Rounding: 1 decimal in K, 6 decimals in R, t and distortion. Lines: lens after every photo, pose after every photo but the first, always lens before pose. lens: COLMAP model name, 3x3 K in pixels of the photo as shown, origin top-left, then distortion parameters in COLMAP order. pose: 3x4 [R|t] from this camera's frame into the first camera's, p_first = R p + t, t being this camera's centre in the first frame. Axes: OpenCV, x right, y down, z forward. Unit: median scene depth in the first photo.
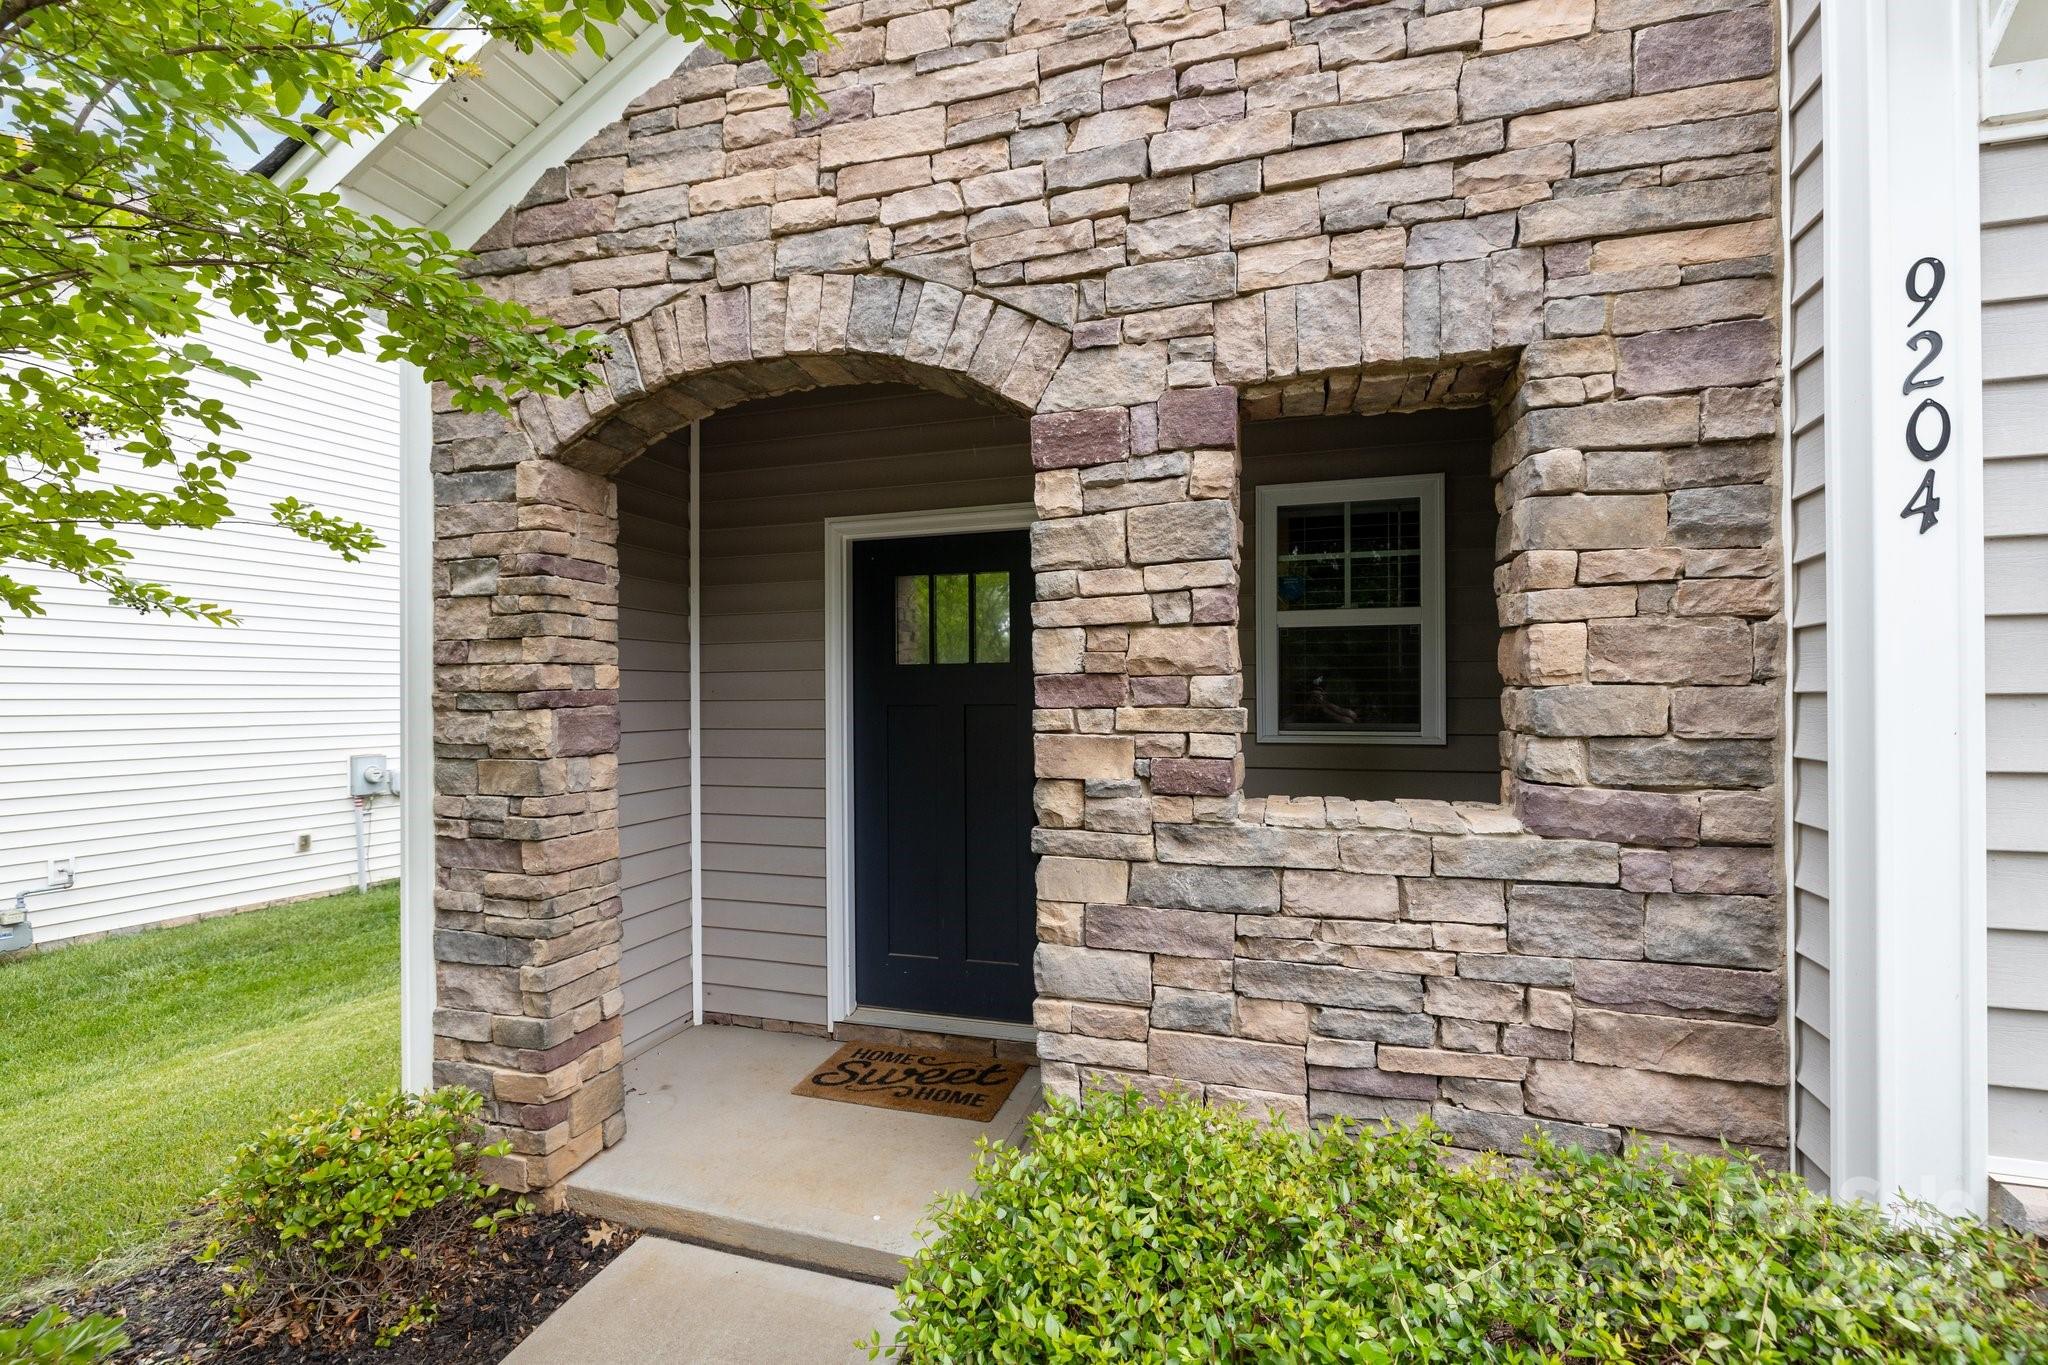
lens RADIAL K [[945.7, 0, 1049.7], [0, 945.7, 682.5], [0, 0, 1]] dist [0.002602, 0.000216]
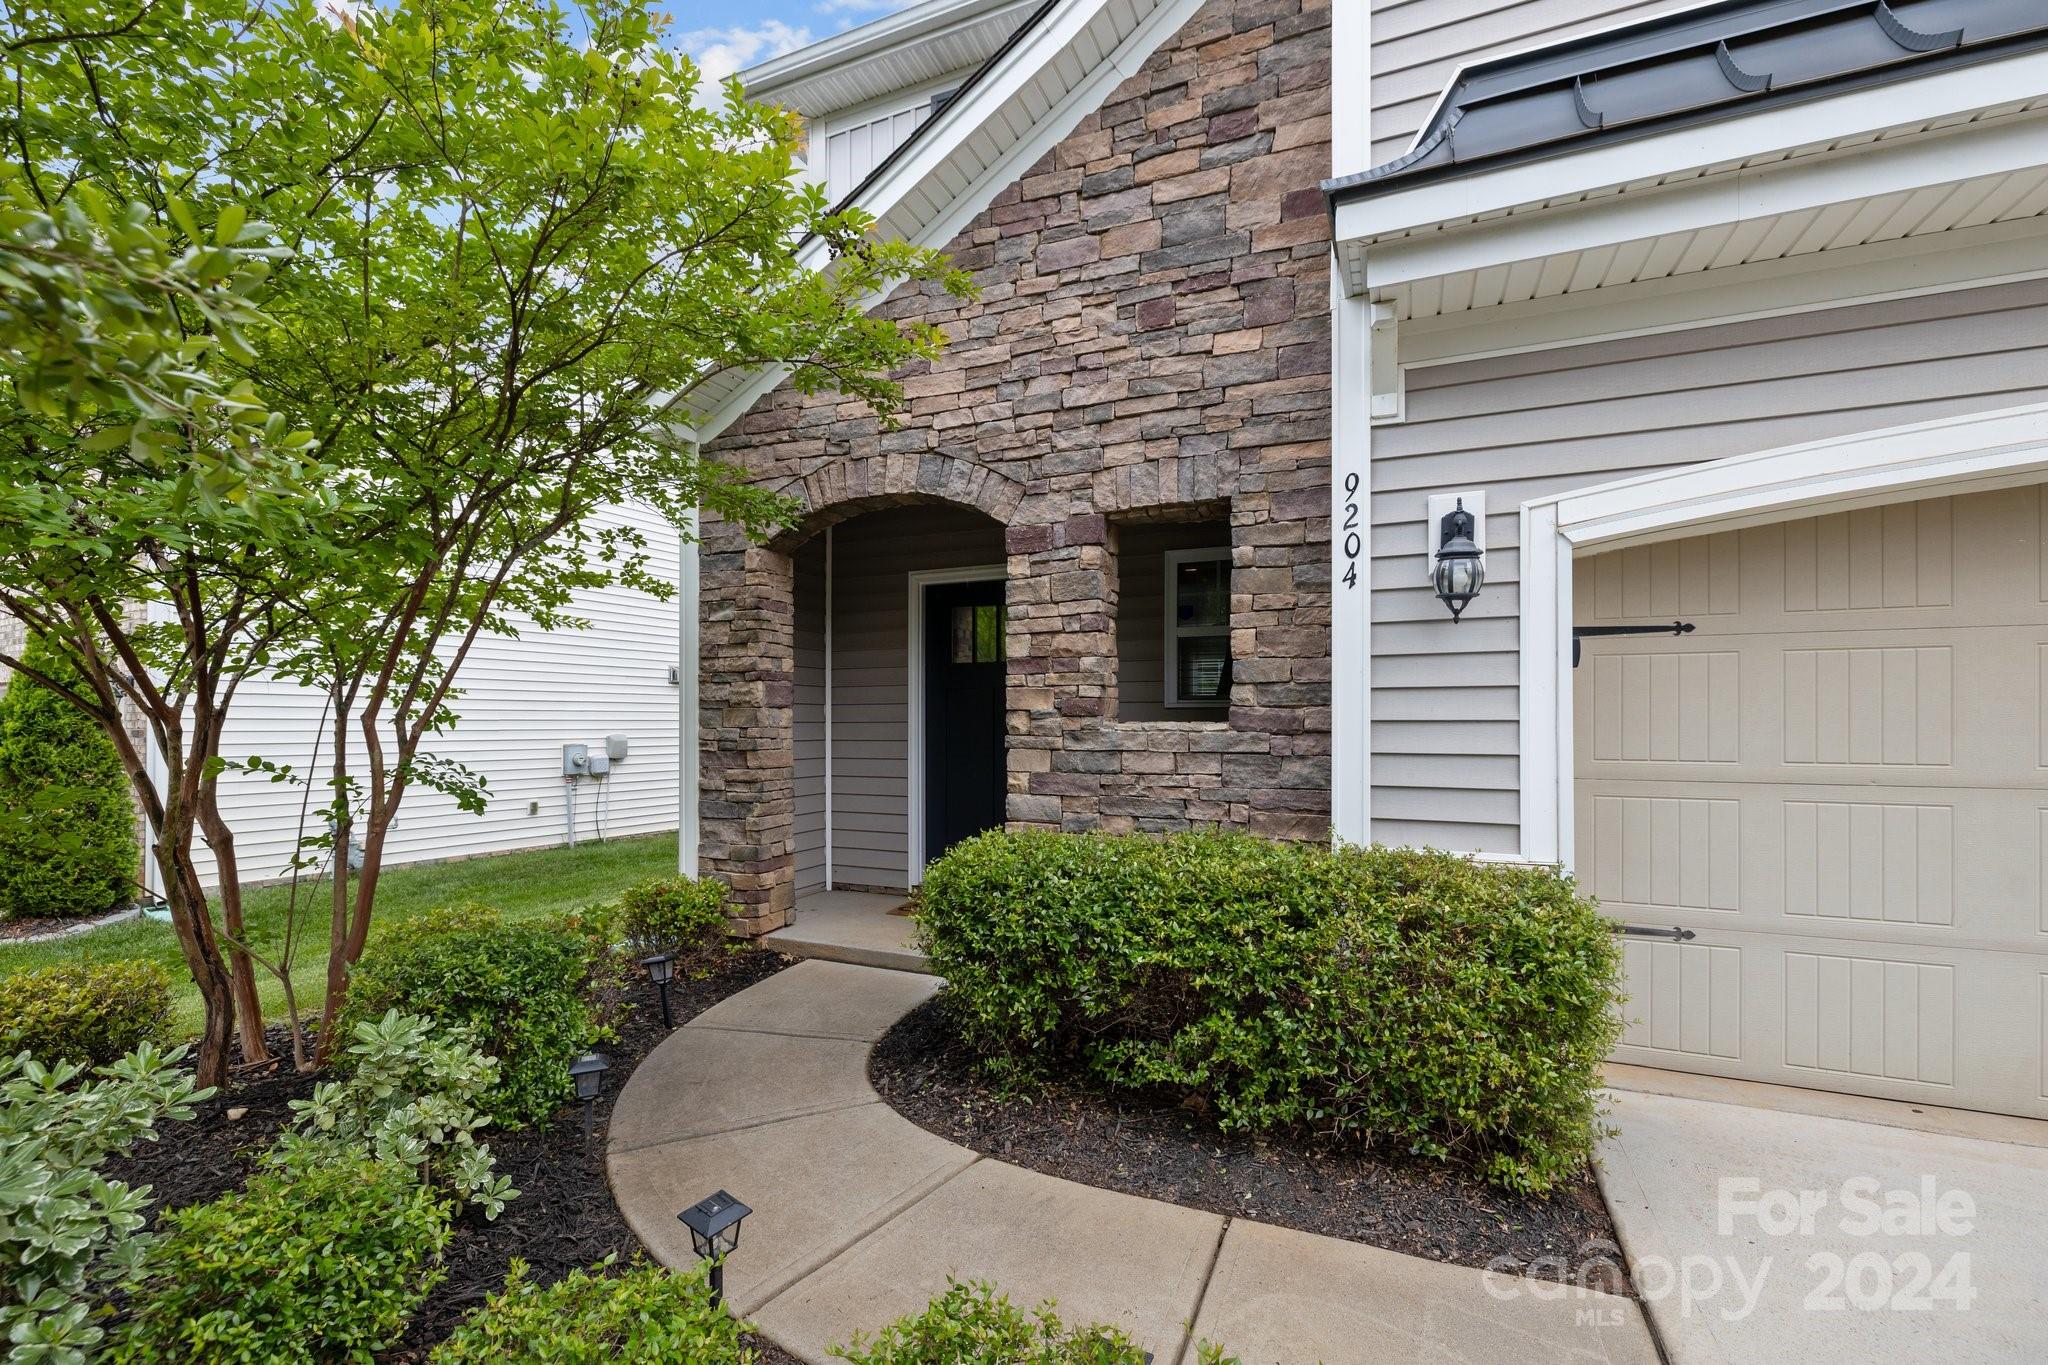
lens RADIAL K [[843.7, 0, 1011.7], [0, 843.7, 686.3], [0, 0, 1]] dist [0.000314, -0.000020]
pose [[0.992731, 0.002382, -0.120332, 0.207000], [-0.004181, 0.999883, -0.014701, 0.076964], [0.120283, 0.015097, 0.992625, -0.752121]]
